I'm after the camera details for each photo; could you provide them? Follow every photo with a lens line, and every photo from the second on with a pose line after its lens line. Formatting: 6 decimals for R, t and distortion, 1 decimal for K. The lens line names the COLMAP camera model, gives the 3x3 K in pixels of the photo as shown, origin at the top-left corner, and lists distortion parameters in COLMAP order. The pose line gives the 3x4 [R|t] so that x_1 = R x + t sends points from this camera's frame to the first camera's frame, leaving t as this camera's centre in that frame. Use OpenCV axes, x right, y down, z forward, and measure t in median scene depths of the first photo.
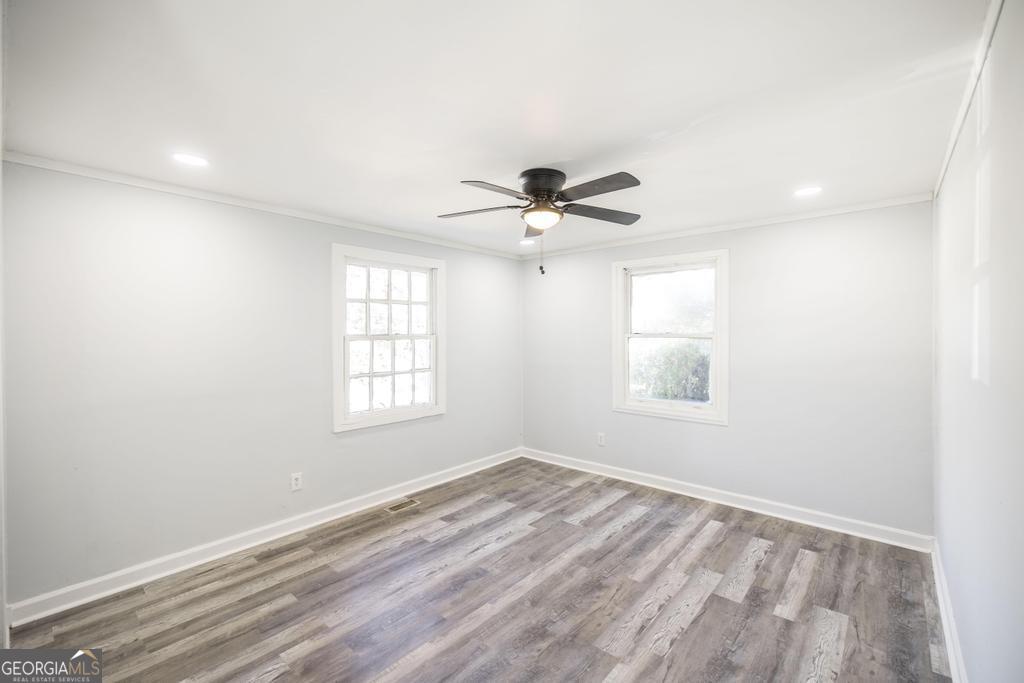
lens RADIAL K [[449.9, 0, 511.7], [0, 449.9, 337.9], [0, 0, 1]] dist [0.017683, 0.000458]
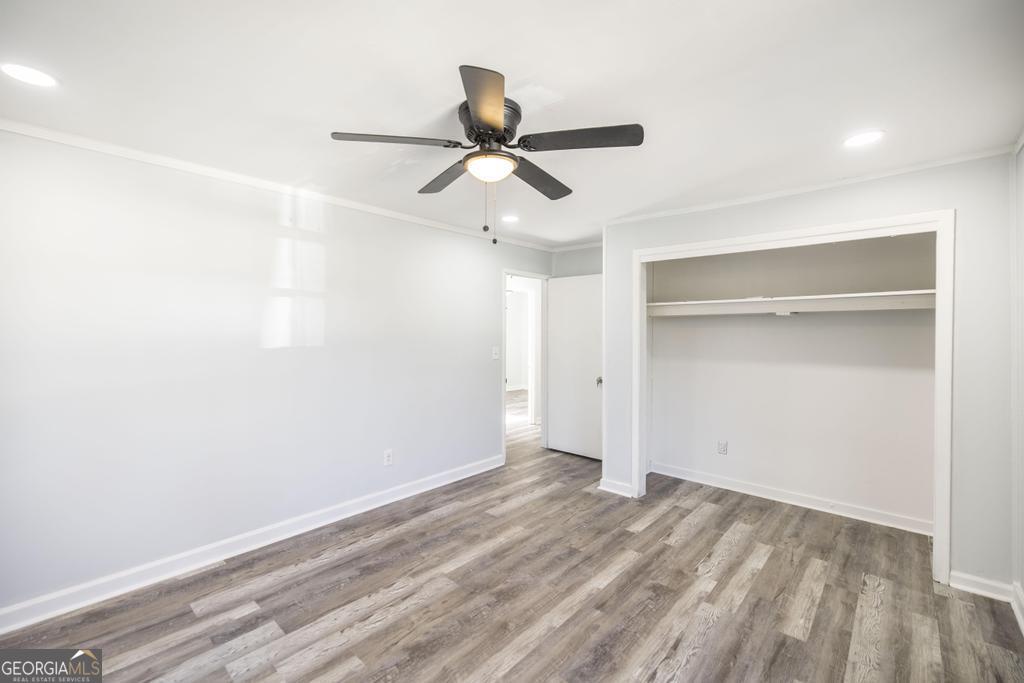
lens RADIAL K [[449.9, 0, 511.0], [0, 449.9, 337.2], [0, 0, 1]] dist [0.017683, 0.000458]
pose [[-0.999789, -0.001023, 0.020495, 0.019963], [-0.000544, 0.999727, 0.023355, 0.004983], [-0.020514, 0.023339, -0.999517, 1.976337]]
